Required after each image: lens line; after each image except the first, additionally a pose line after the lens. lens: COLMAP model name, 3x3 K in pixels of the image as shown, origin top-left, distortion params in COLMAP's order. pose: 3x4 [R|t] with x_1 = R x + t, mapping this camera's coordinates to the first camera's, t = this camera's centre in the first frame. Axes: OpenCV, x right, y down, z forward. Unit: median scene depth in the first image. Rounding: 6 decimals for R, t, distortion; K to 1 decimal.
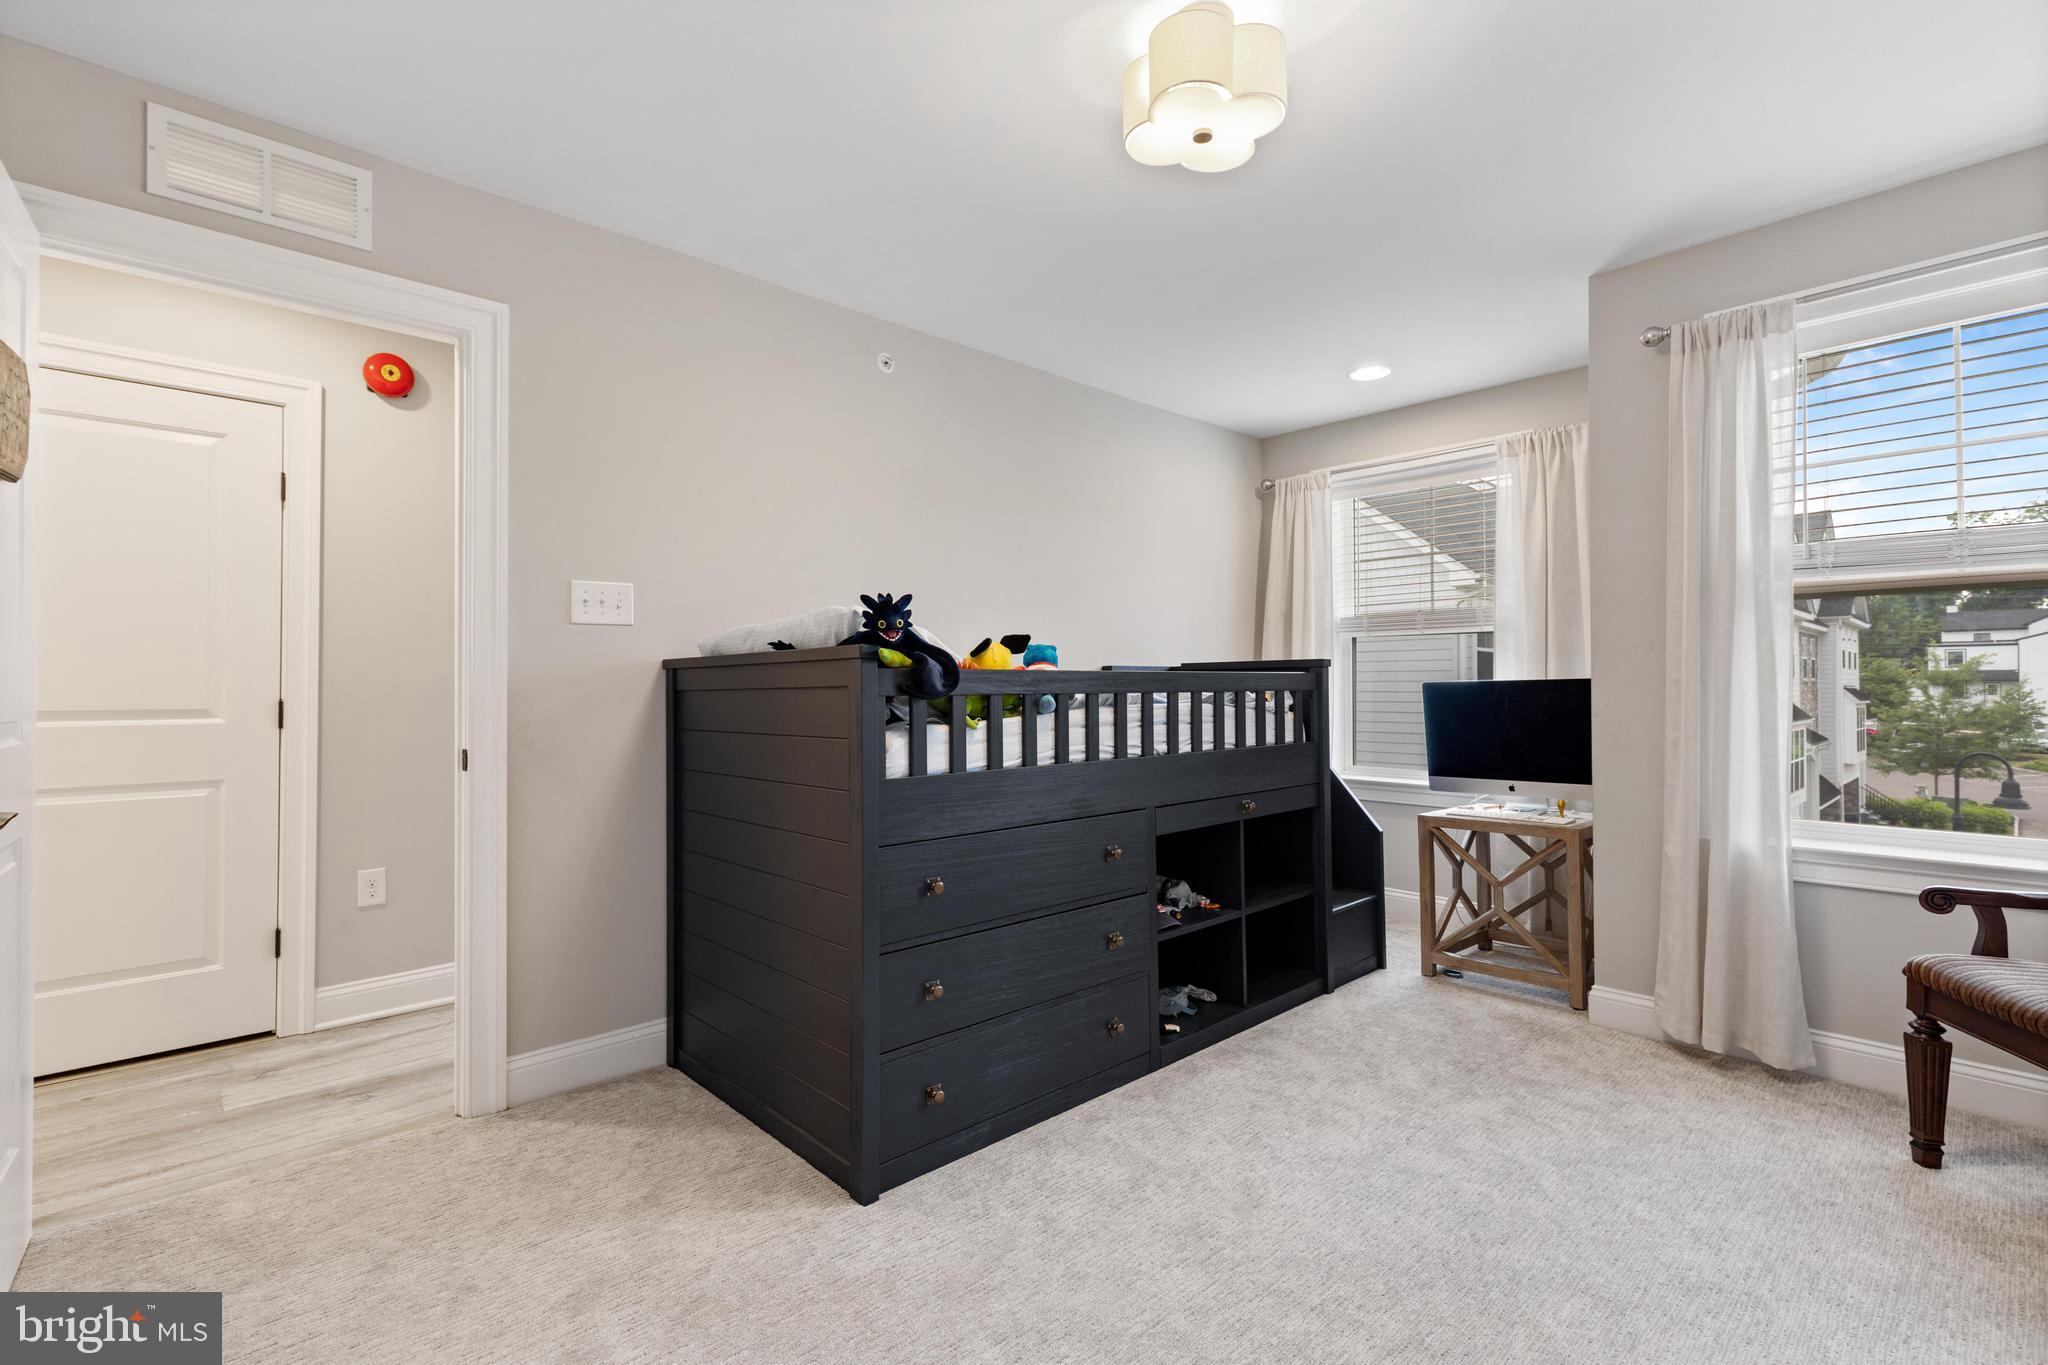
lens RADIAL K [[927.4, 0, 1029.9], [0, 927.4, 683.4], [0, 0, 1]] dist [0.005161, -0.000458]
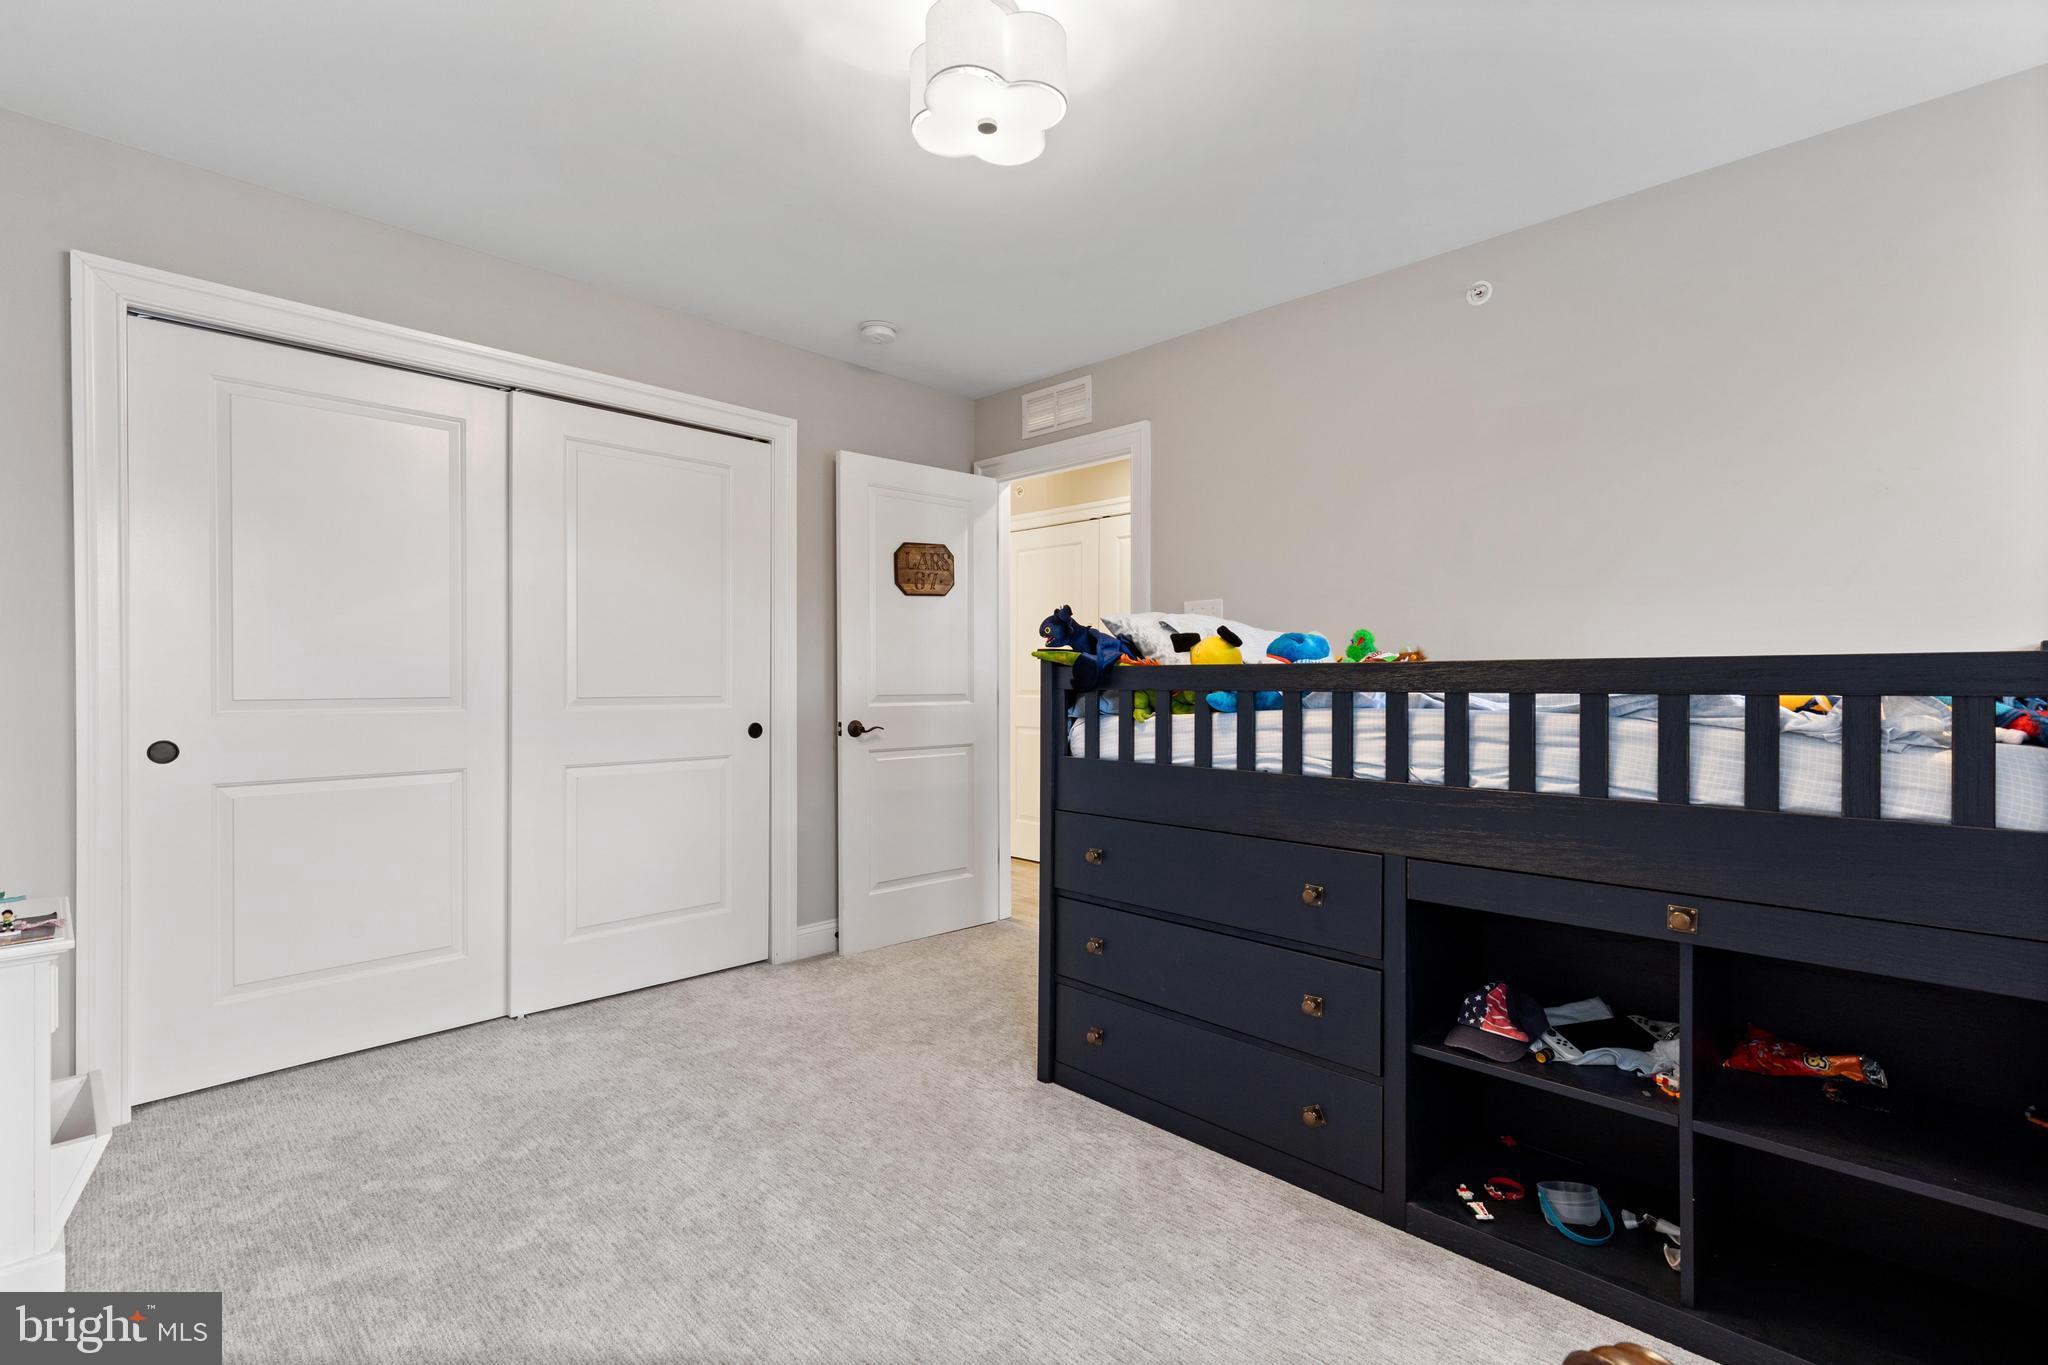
lens RADIAL K [[927.4, 0, 1029.9], [0, 927.4, 683.4], [0, 0, 1]] dist [0.005161, -0.000458]
pose [[0.034419, 0.010499, -0.999352, 0.923797], [0.005233, 0.999929, 0.010685, -0.006477], [0.999394, -0.005597, 0.034361, 0.779905]]
